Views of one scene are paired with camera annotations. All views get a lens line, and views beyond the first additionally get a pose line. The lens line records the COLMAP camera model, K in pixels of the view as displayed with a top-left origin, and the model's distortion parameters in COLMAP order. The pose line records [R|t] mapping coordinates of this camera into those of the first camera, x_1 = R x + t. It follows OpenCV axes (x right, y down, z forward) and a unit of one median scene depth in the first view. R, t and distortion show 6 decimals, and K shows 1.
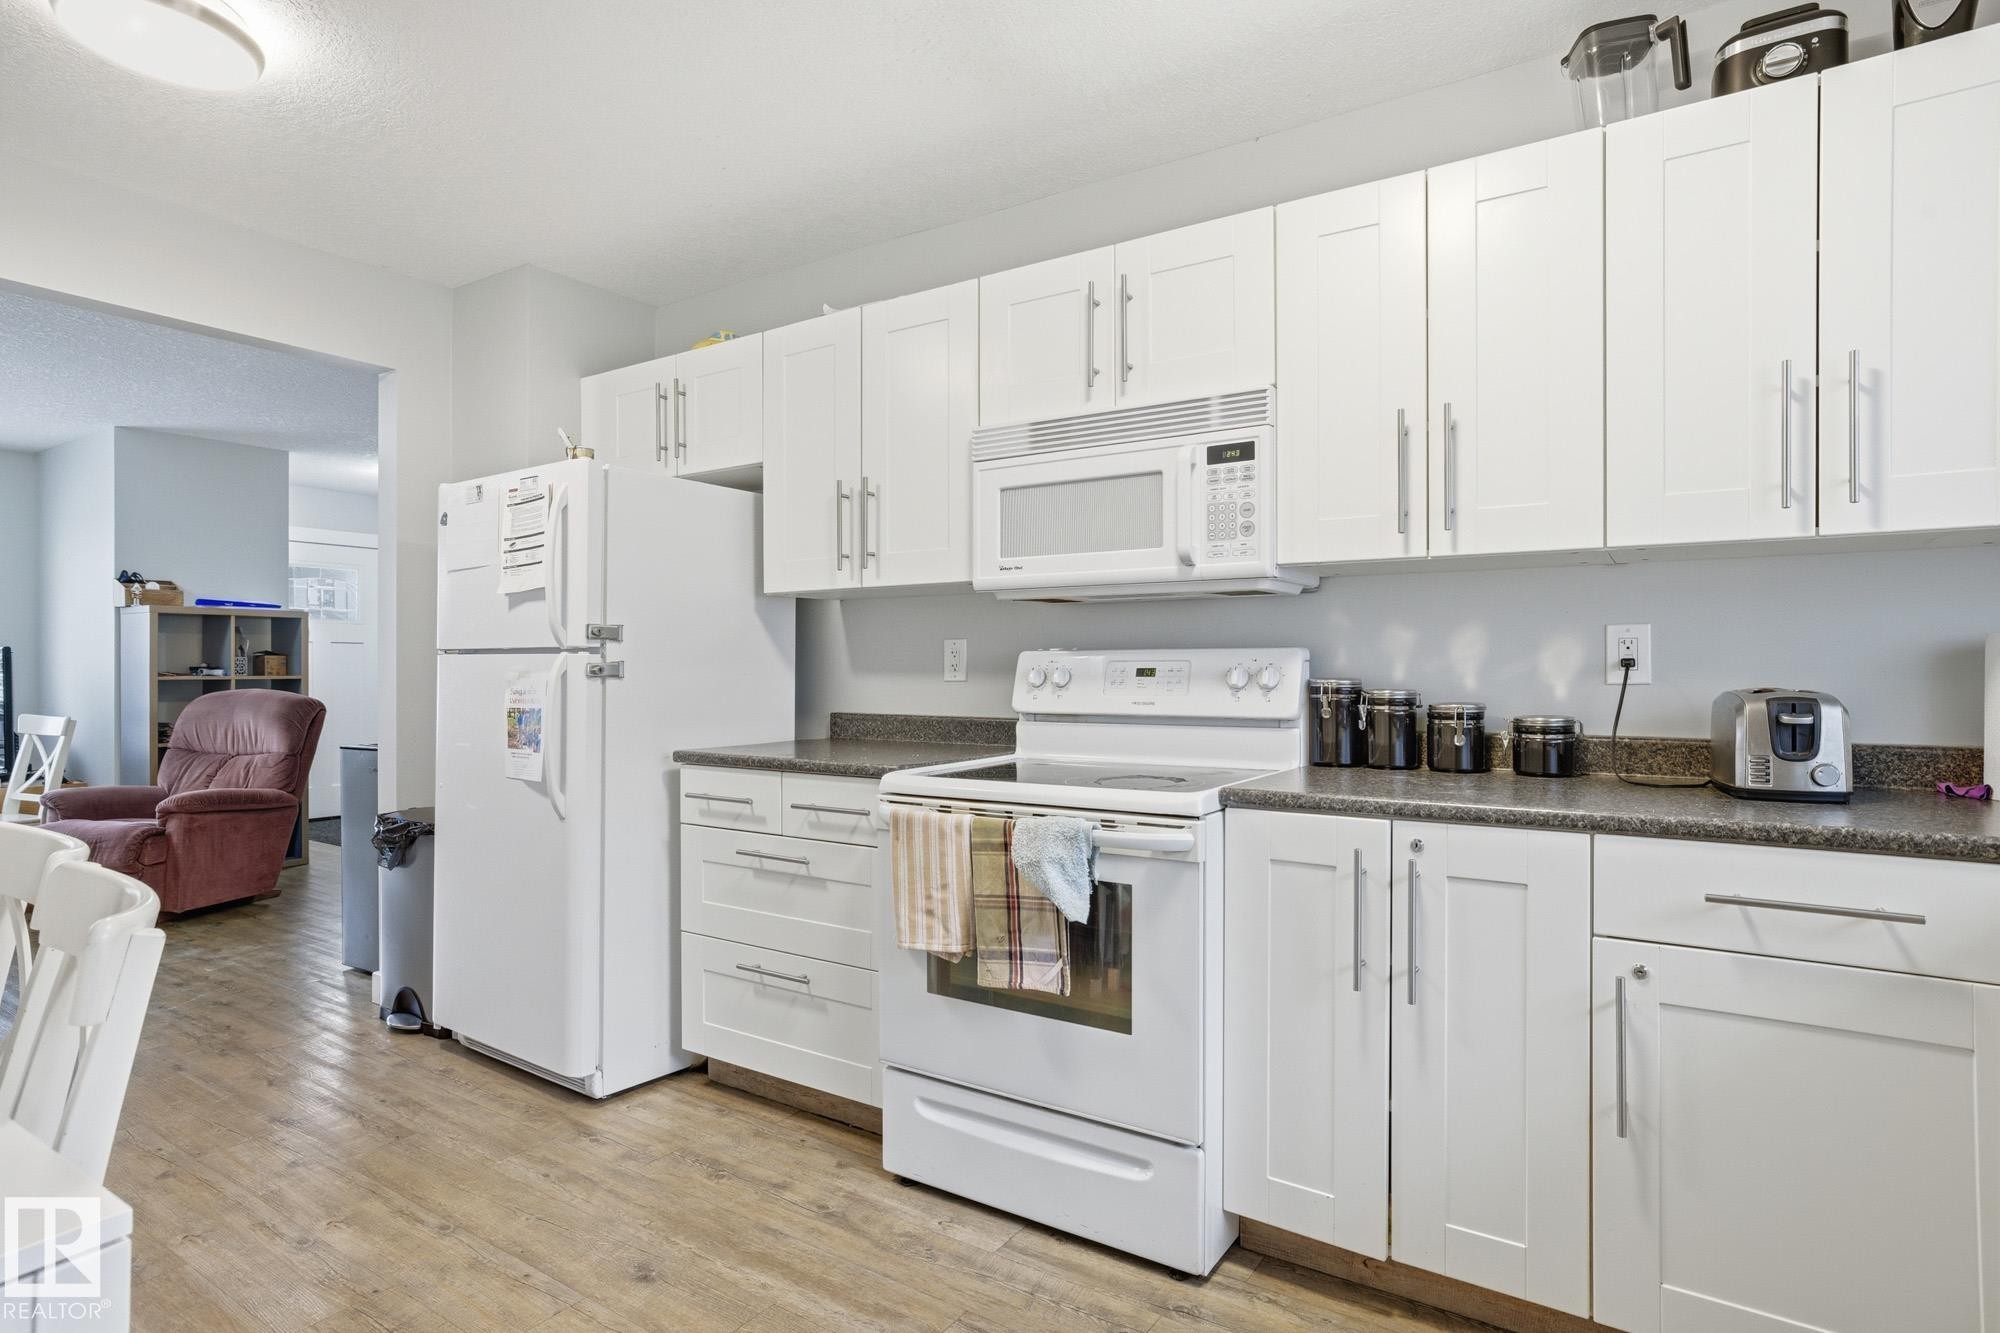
lens RADIAL K [[1044.0, 0, 974.0], [0, 1044.0, 662.7], [0, 0, 1]] dist [-0.042592, 0.026187]
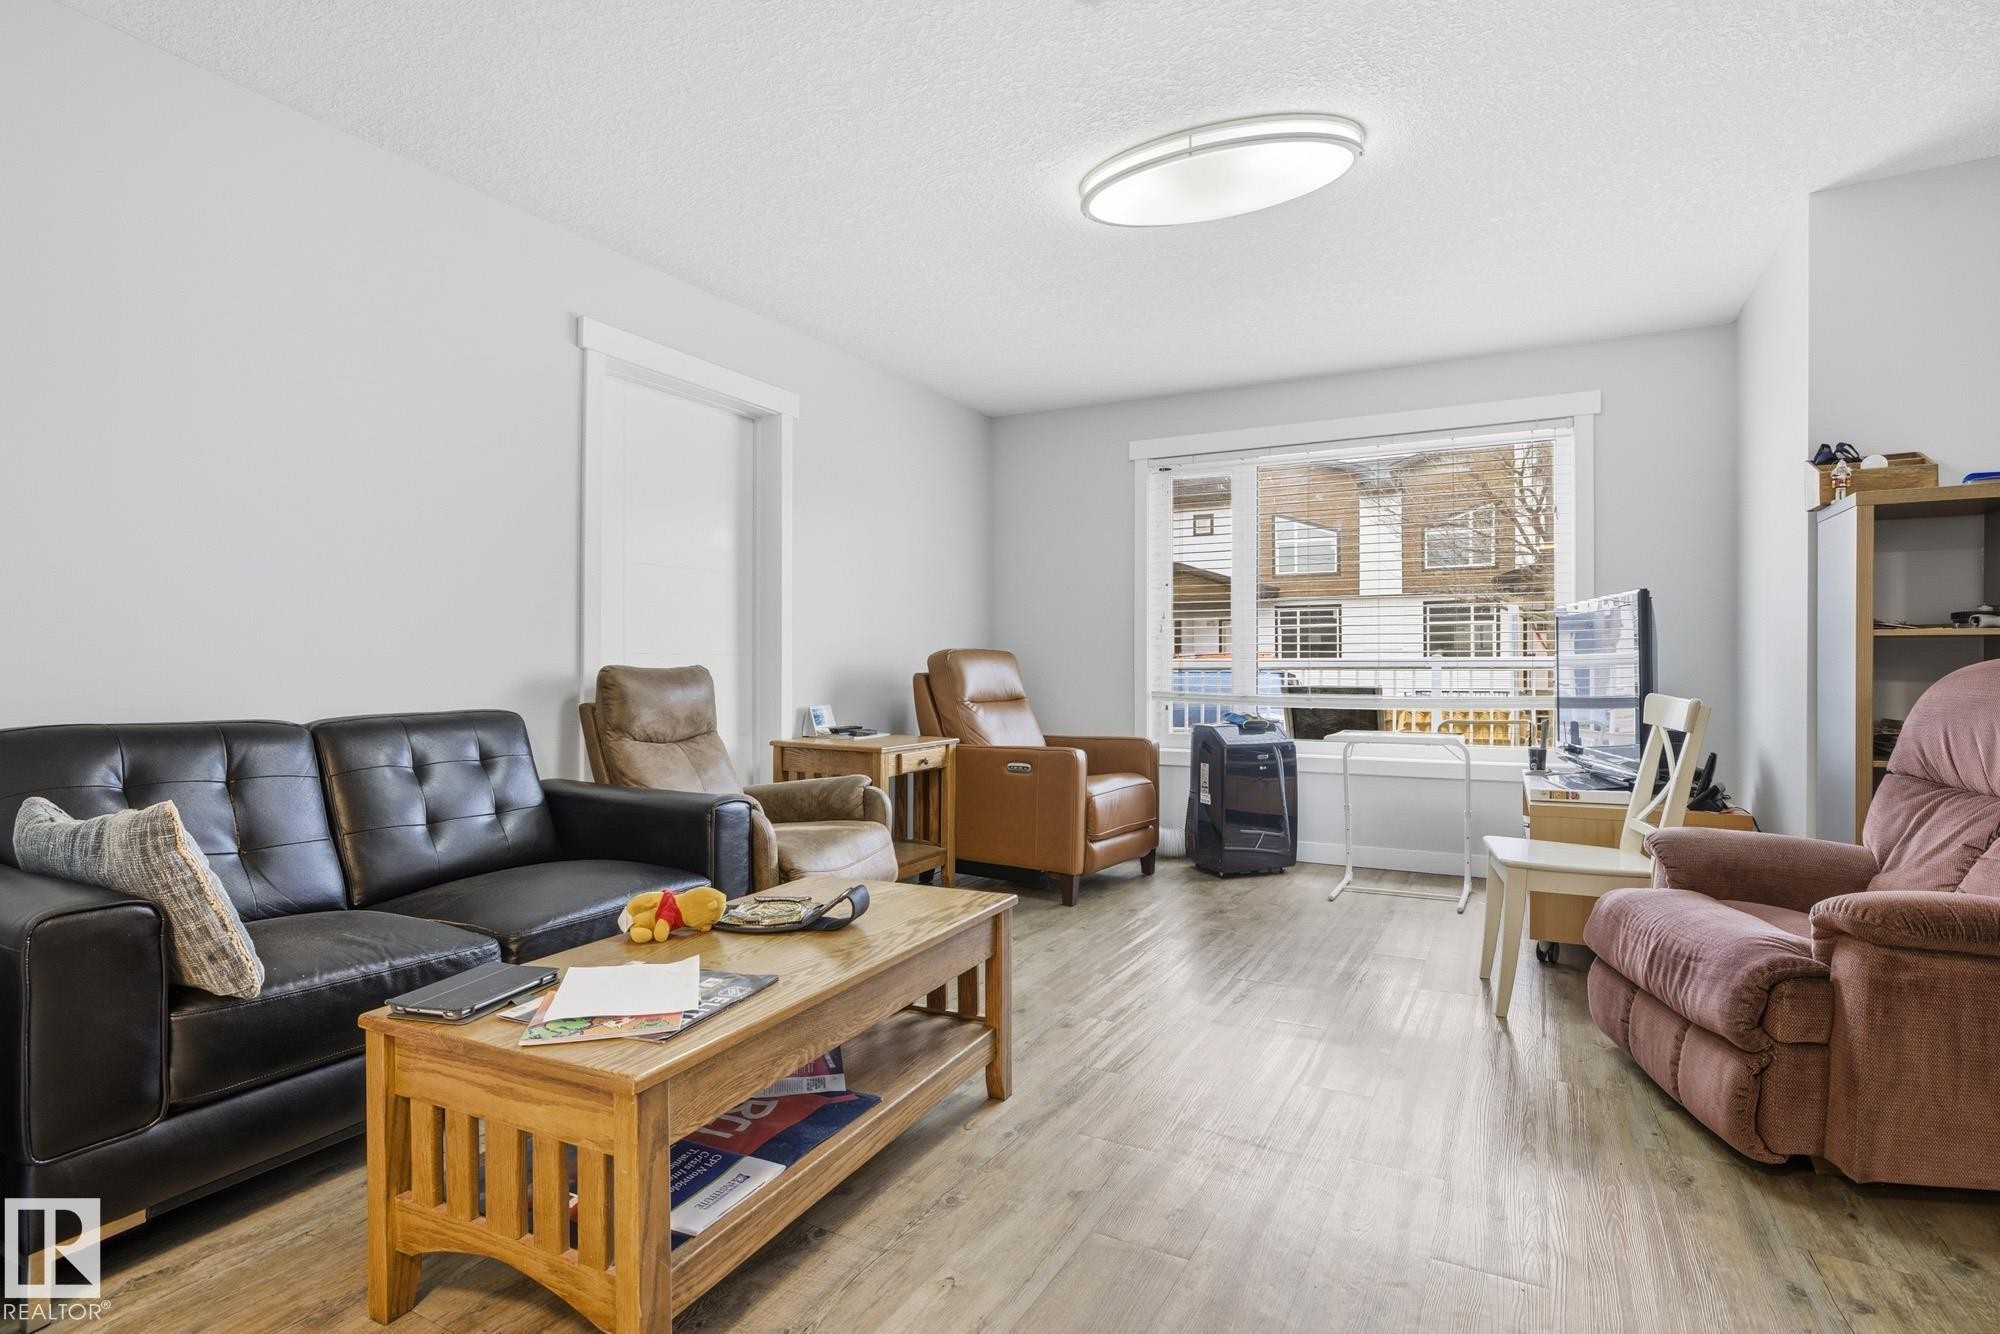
lens RADIAL K [[1044.0, 0, 974.0], [0, 1044.0, 663.2], [0, 0, 1]] dist [-0.042592, 0.026187]
pose [[0.105620, 0.004581, -0.994396, -0.332667], [0.004298, 0.999978, 0.005063, 0.026020], [0.994397, -0.004808, 0.105598, 0.499152]]
